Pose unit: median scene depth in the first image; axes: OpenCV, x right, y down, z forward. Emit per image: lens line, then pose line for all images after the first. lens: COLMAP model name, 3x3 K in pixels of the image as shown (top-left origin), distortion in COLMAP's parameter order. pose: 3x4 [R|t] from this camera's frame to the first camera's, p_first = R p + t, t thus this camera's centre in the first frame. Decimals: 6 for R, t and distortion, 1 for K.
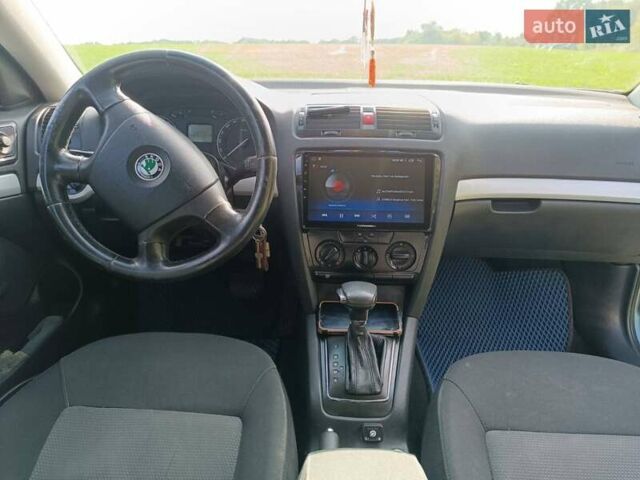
lens RADIAL K [[457.6, 0, 320.0], [0, 457.6, 240.0], [0, 0, 1]] dist [0.006158, -0.005569]
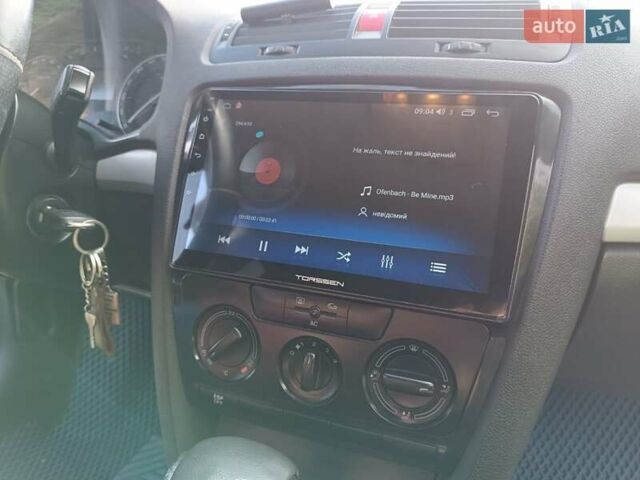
lens RADIAL K [[457.6, 0, 320.0], [0, 457.6, 240.0], [0, 0, 1]] dist [0.006158, -0.005569]
pose [[0.958269, 0.093416, -0.270173, 0.199518], [-0.119849, 0.989315, -0.083021, -0.033693], [0.259530, 0.111937, 0.959226, 0.662980]]
